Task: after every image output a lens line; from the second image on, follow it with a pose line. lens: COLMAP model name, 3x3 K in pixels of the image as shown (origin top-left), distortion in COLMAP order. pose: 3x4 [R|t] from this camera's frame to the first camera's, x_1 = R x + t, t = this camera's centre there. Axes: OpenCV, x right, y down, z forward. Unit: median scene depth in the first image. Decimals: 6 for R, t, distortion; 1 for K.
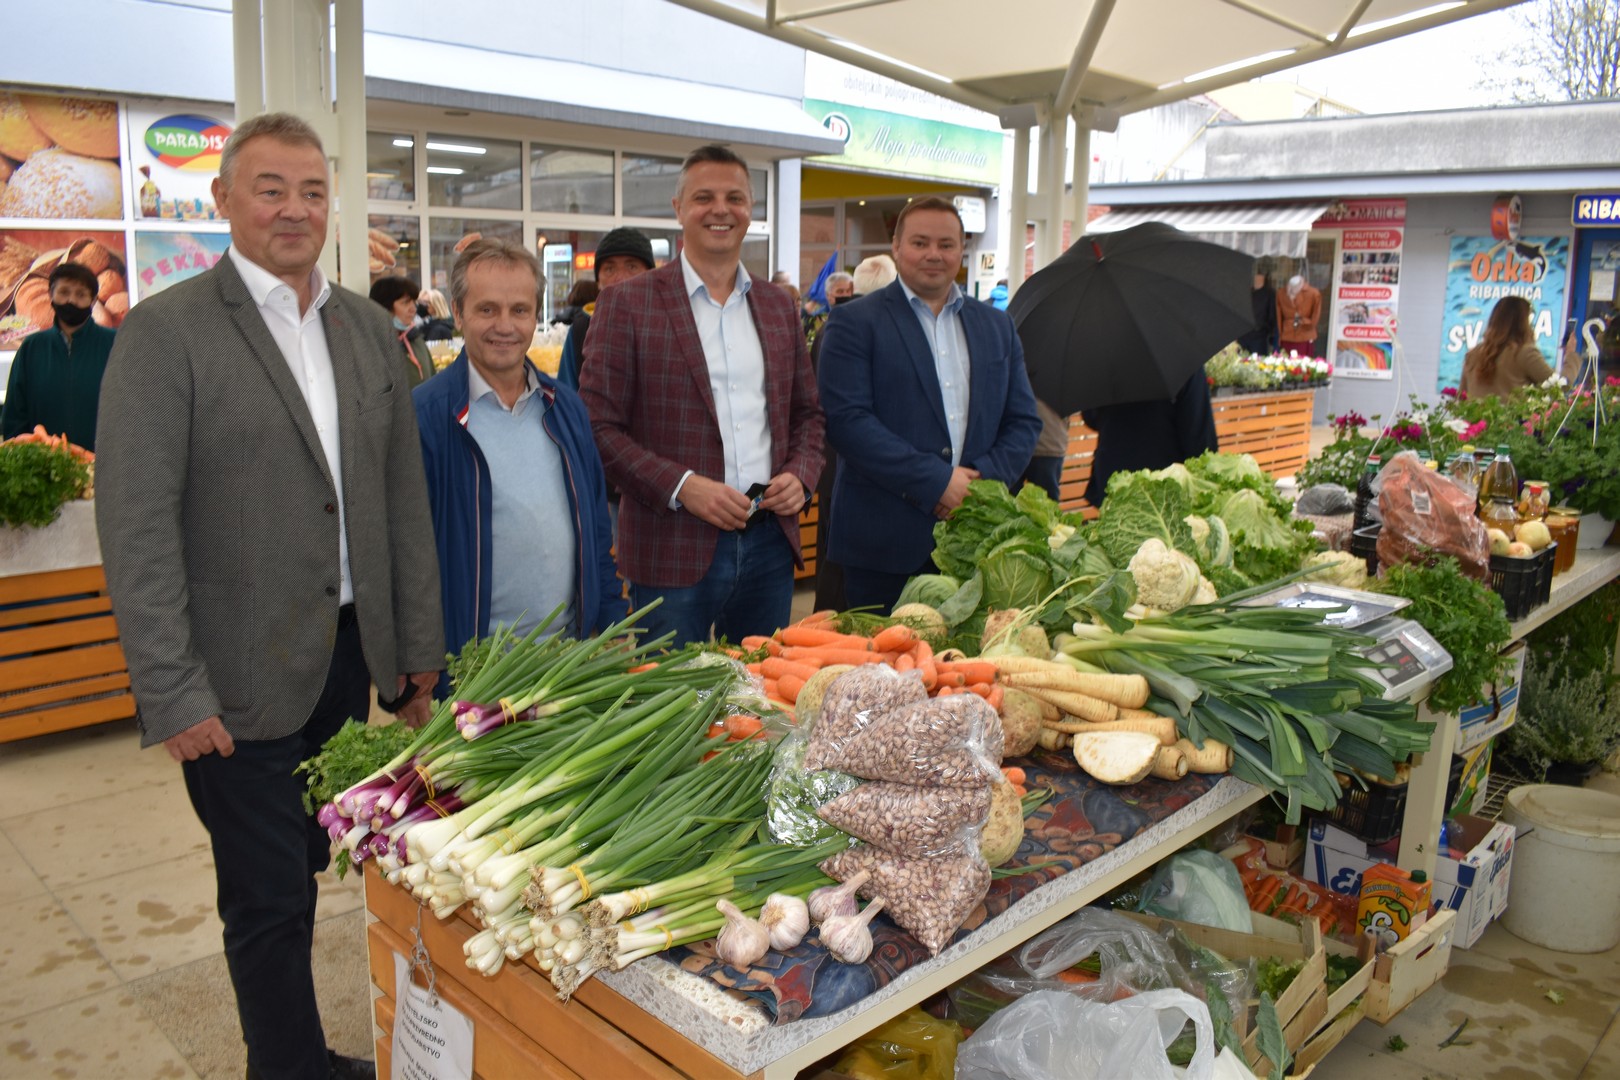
lens RADIAL K [[1398.6, 0, 807.1], [0, 1398.6, 578.3], [0, 0, 1]] dist [-0.083231, 0.006347]
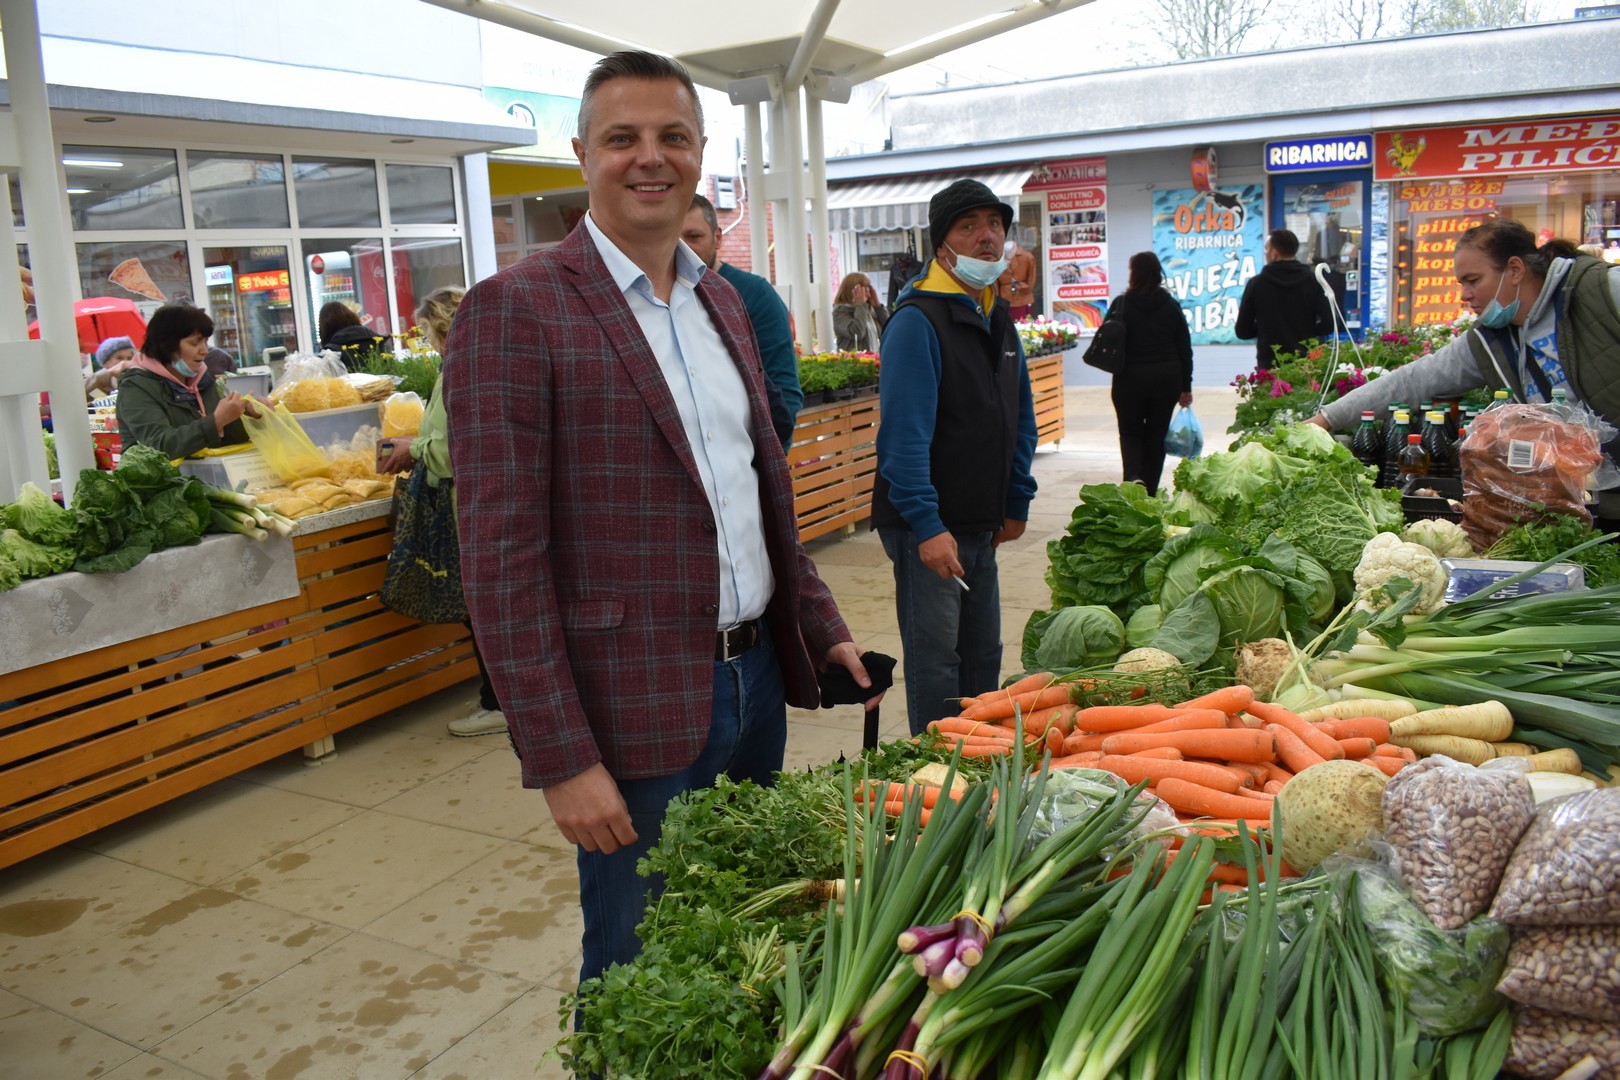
lens RADIAL K [[1398.6, 0, 807.1], [0, 1398.6, 578.3], [0, 0, 1]] dist [-0.083231, 0.006347]
pose [[0.956730, -0.126815, 0.261890, -0.083214], [0.125885, 0.991835, 0.020399, -0.016552], [-0.262338, 0.013452, 0.964882, 0.073287]]
